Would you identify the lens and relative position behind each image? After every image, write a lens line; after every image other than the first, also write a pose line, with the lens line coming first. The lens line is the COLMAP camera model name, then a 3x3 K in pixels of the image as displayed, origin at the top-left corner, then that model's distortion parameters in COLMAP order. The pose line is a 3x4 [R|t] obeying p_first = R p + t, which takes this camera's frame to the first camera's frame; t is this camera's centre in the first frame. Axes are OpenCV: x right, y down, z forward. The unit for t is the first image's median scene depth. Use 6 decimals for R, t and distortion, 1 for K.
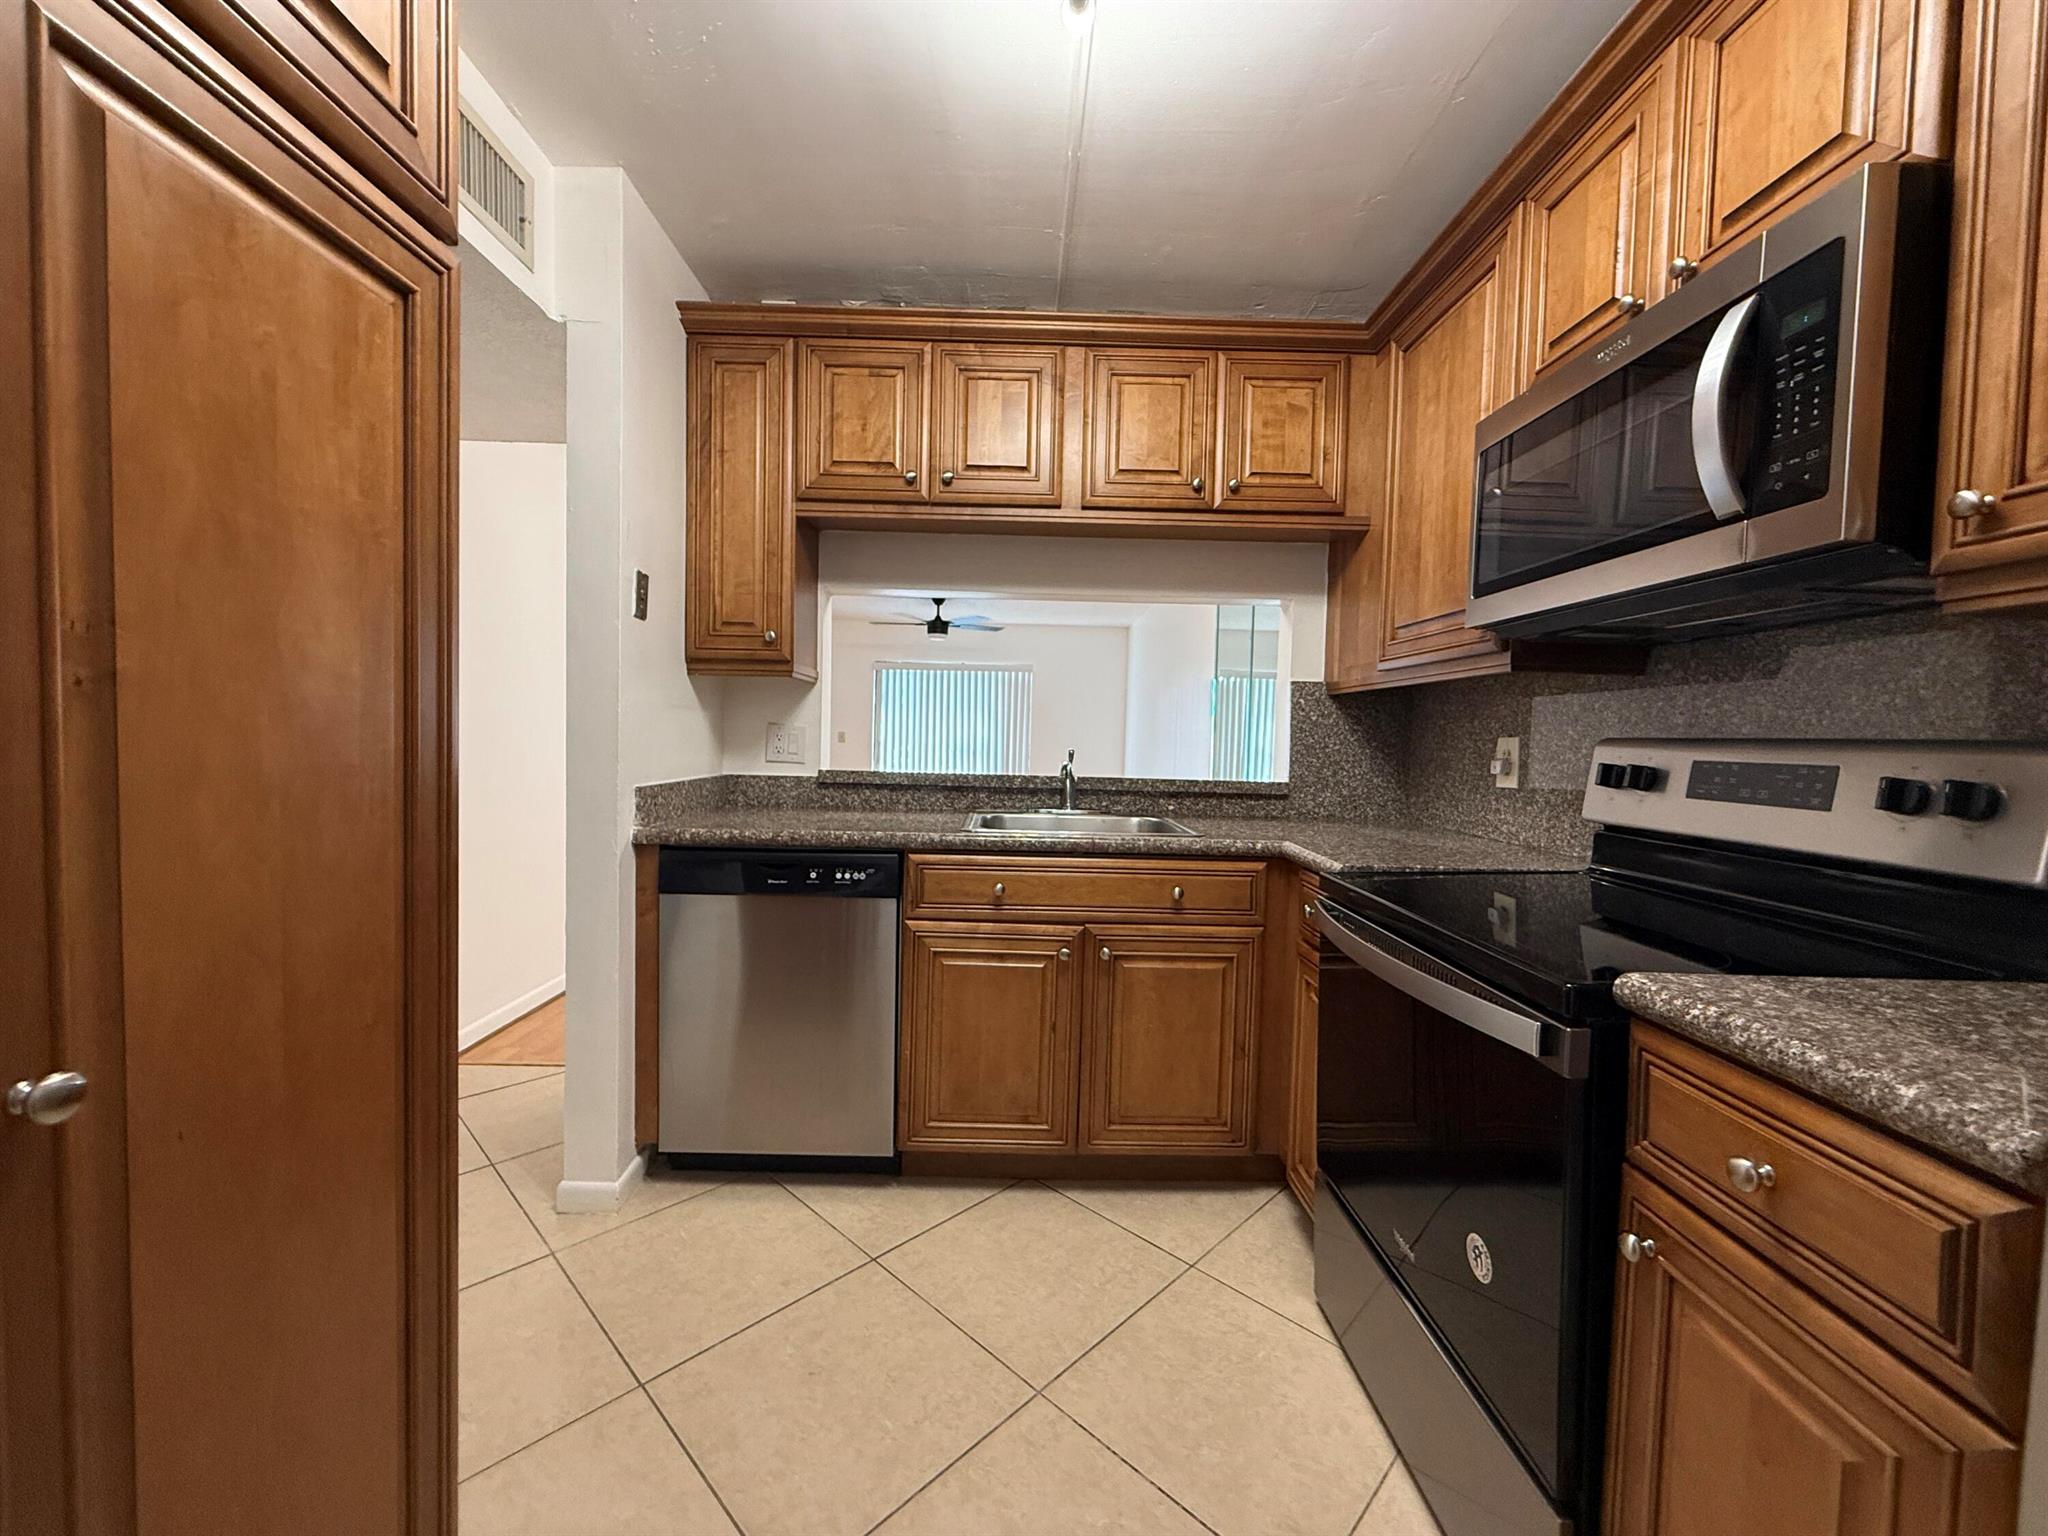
lens RADIAL K [[813.6, 0, 1012.5], [0, 813.6, 765.3], [0, 0, 1]] dist [0.000413, -0.000079]
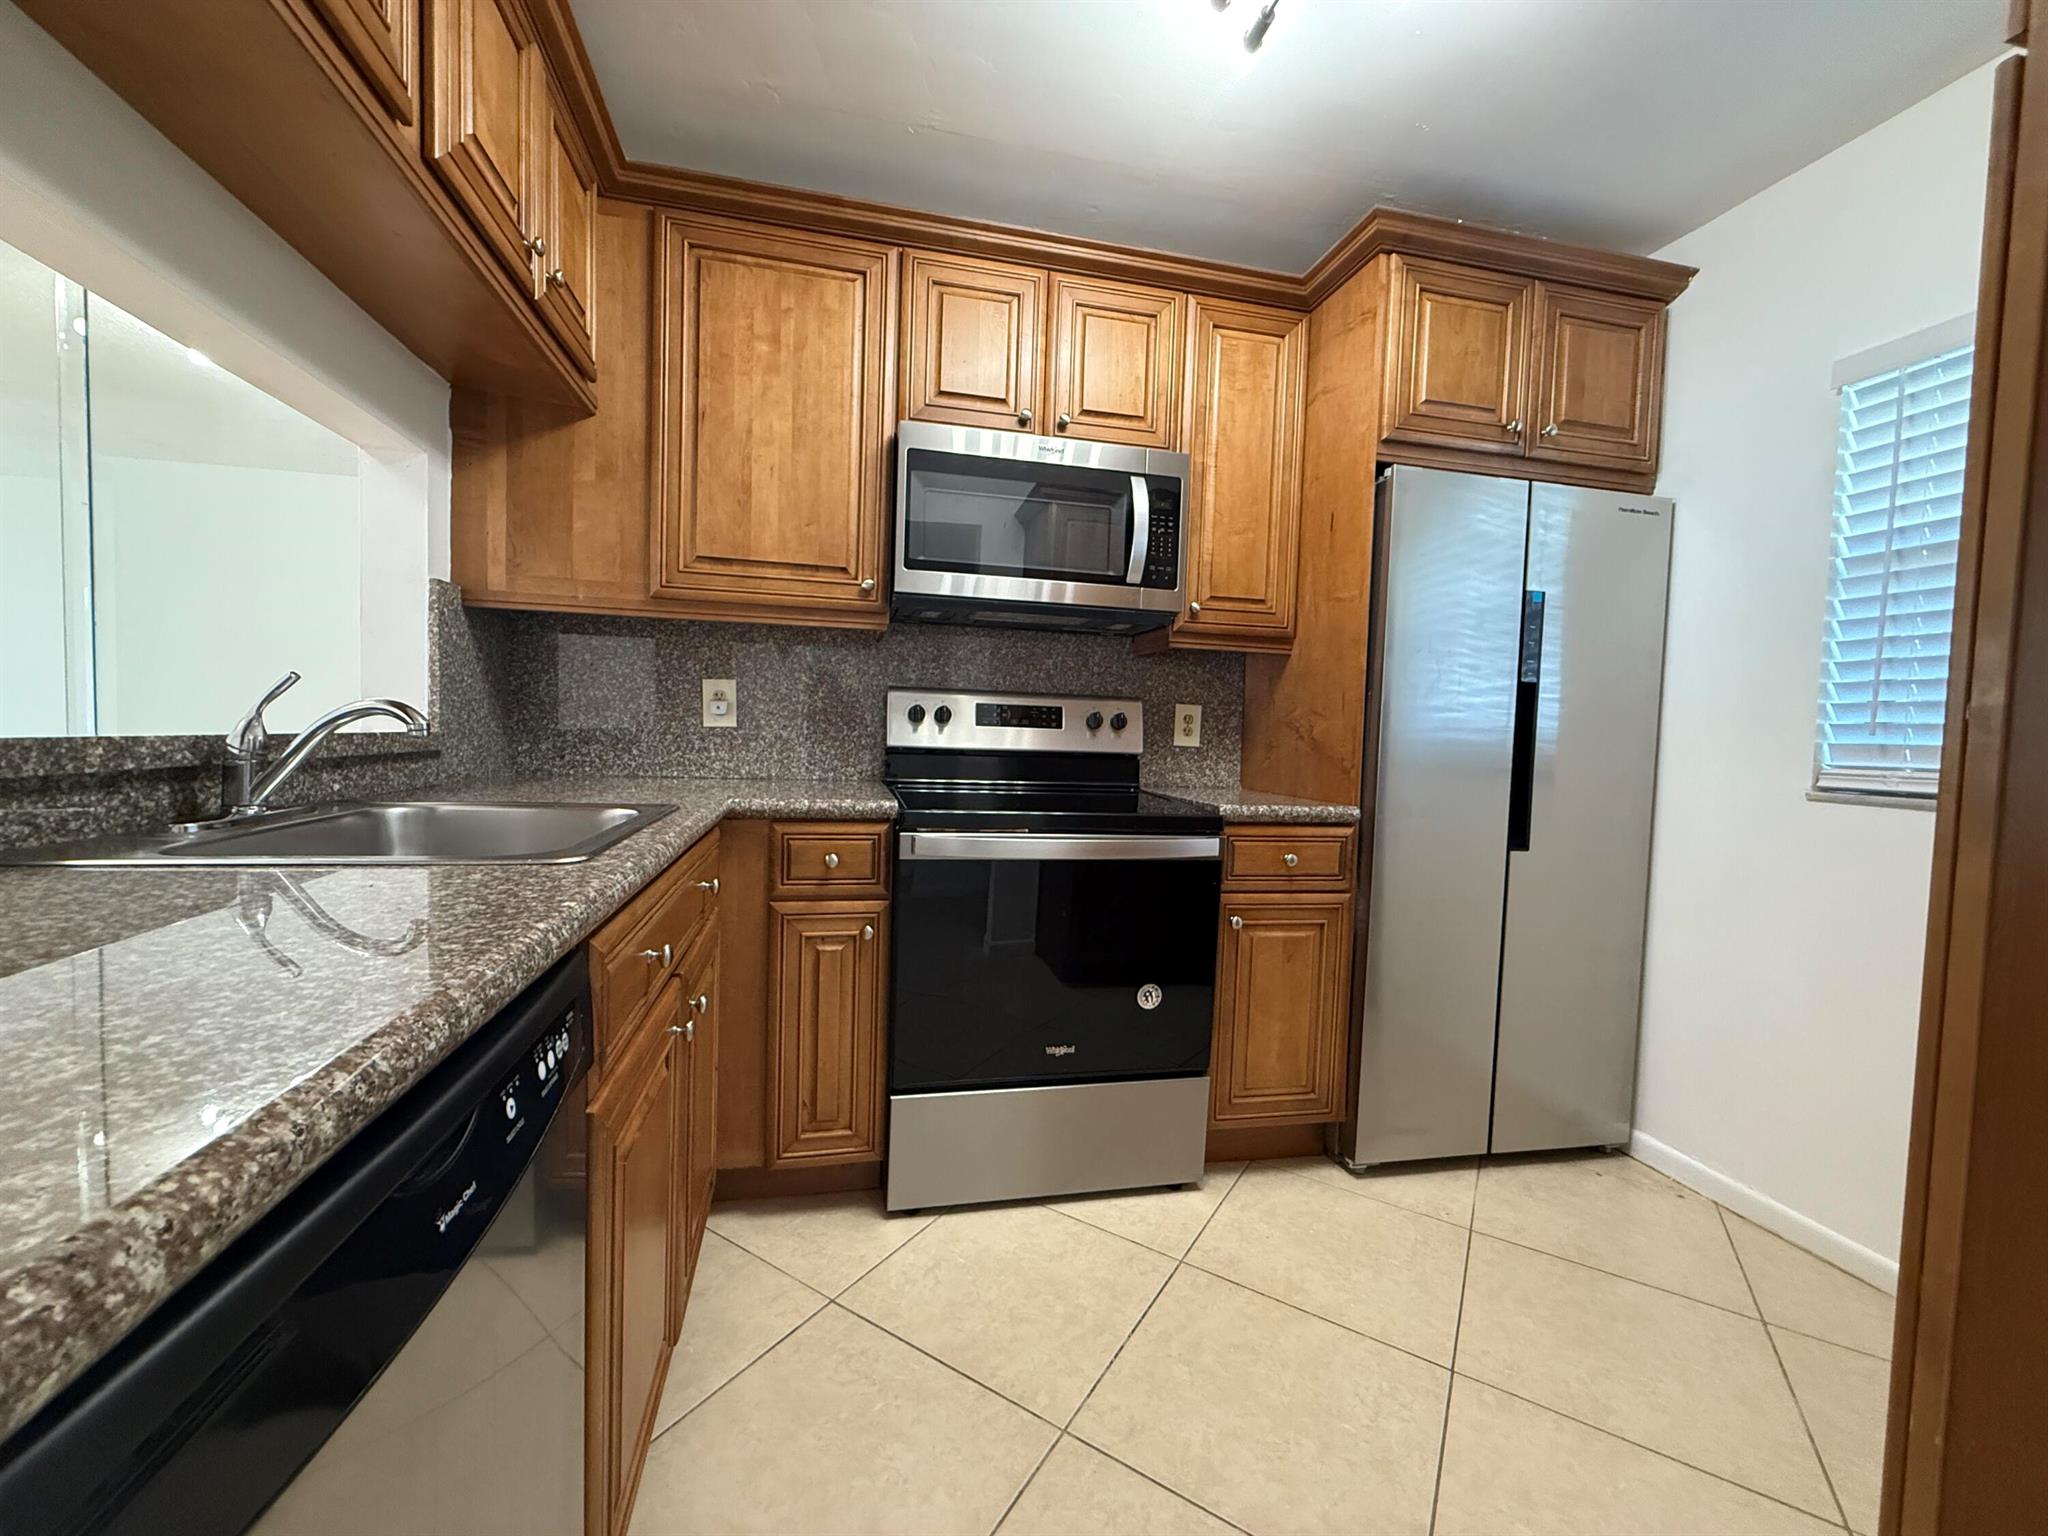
lens RADIAL K [[813.6, 0, 1020.0], [0, 813.6, 767.0], [0, 0, 1]] dist [0.000413, -0.000079]
pose [[-0.215394, -0.076322, 0.973540, -0.533101], [-0.002037, 0.996974, 0.077708, -0.003589], [-0.976525, 0.014755, -0.214897, 0.868216]]
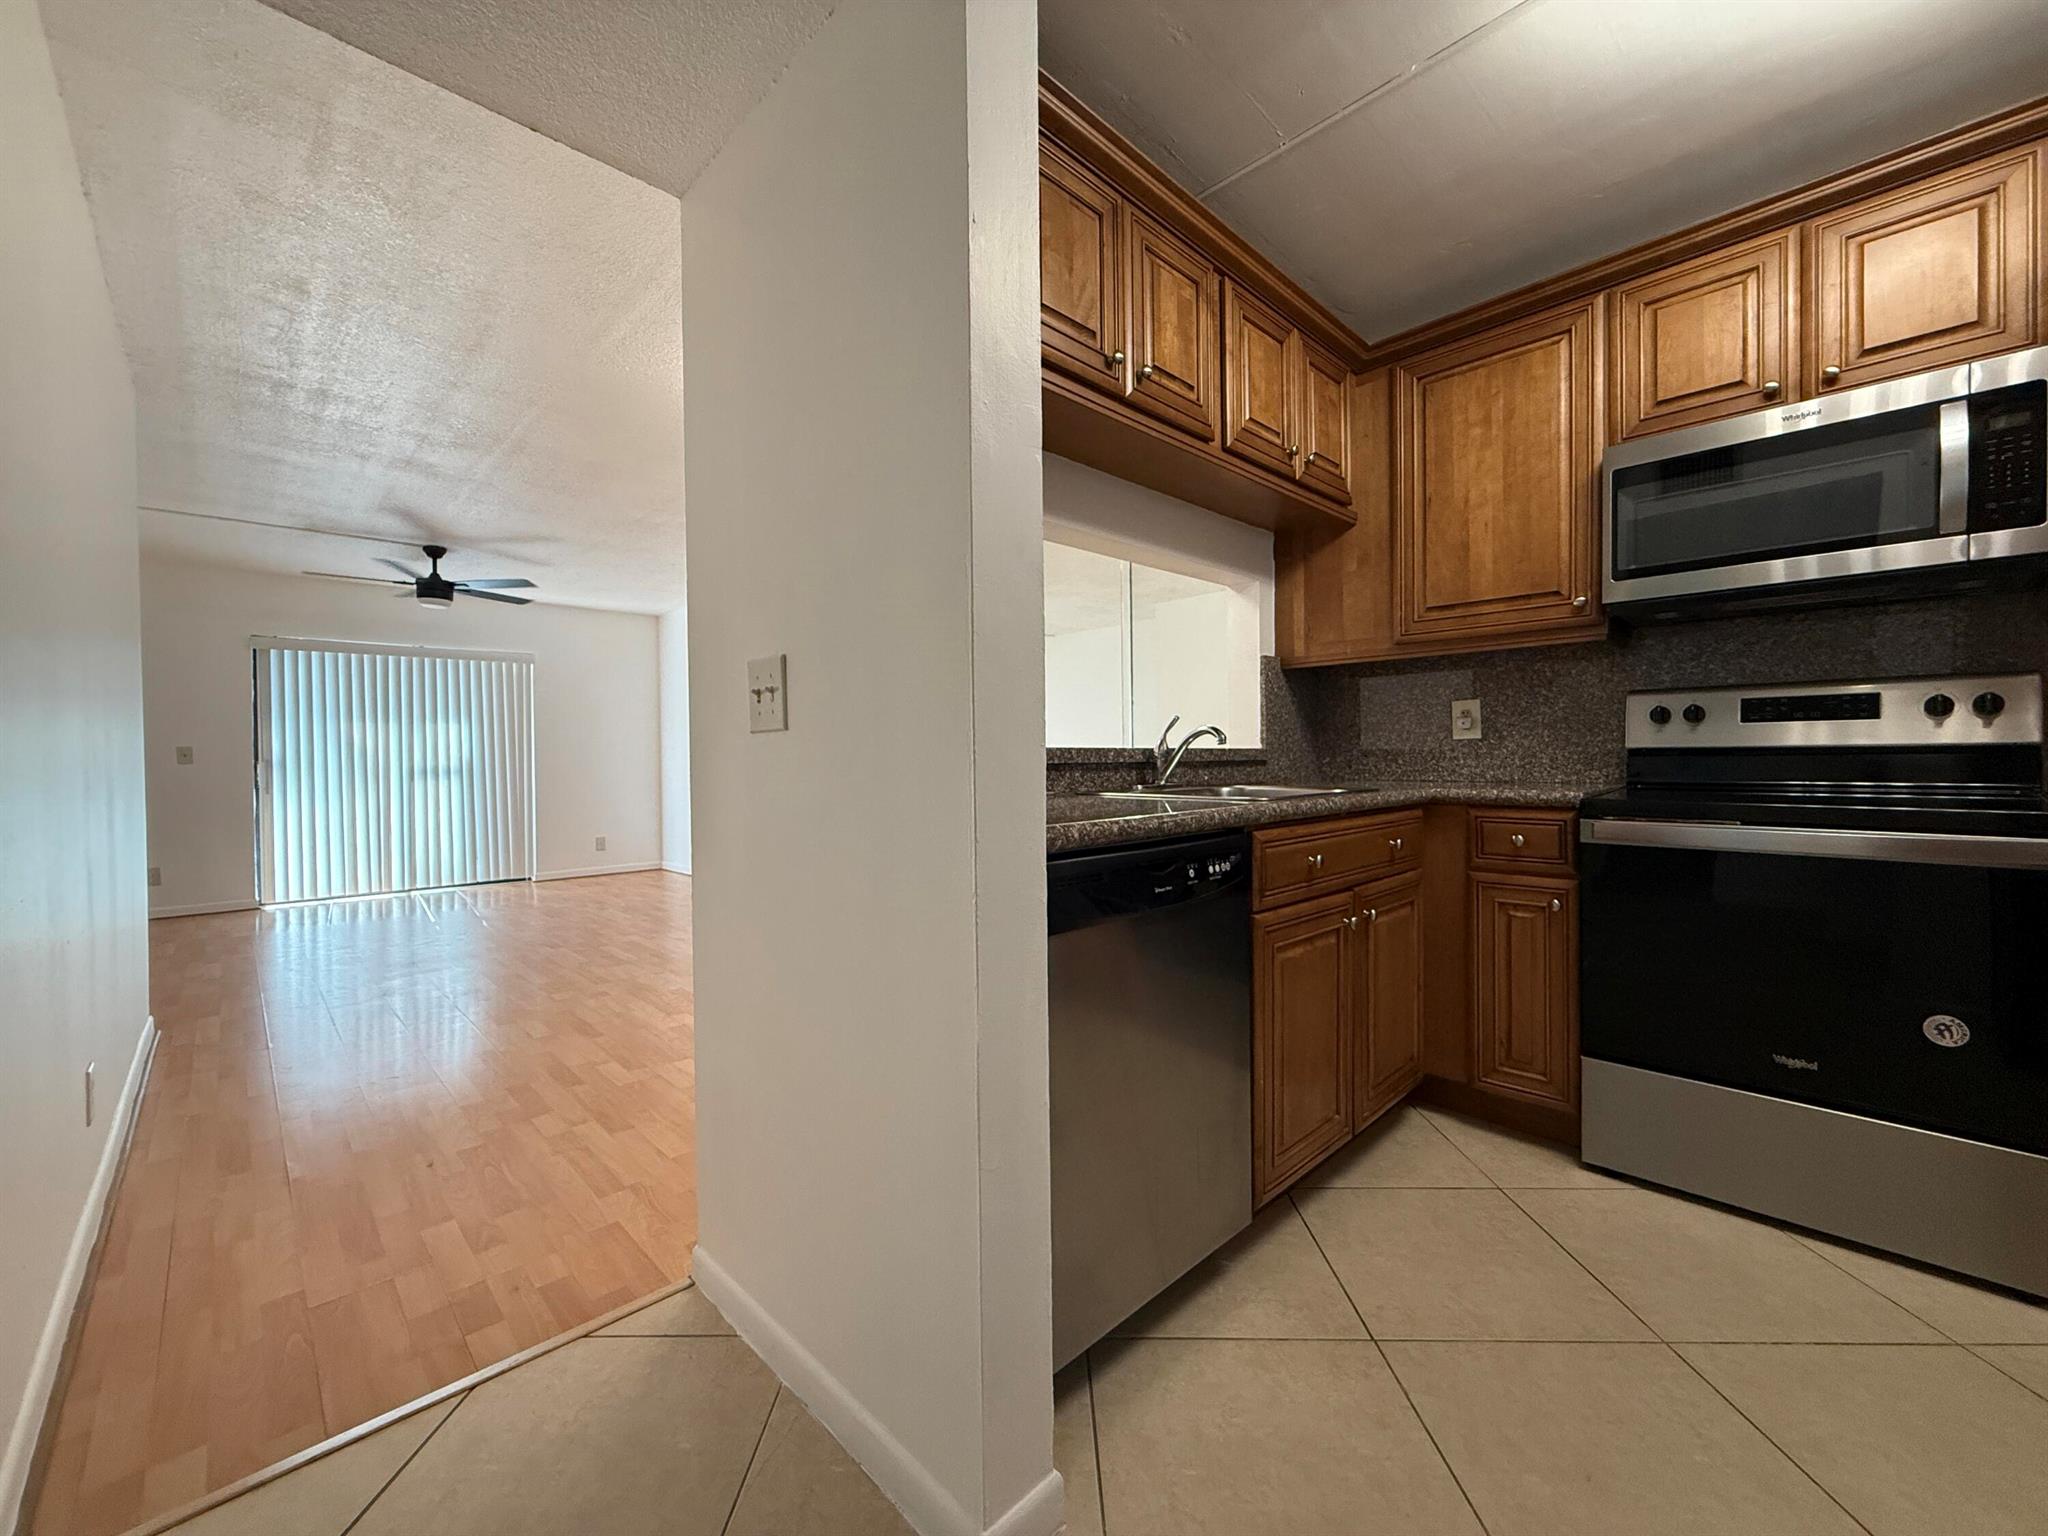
lens RADIAL K [[813.6, 0, 1016.1], [0, 813.6, 766.4], [0, 0, 1]] dist [0.000413, -0.000079]
pose [[0.723067, -0.040113, 0.689612, -0.826345], [0.053937, 0.998543, 0.001528, 0.031370], [-0.688669, 0.036091, 0.724177, 0.572647]]
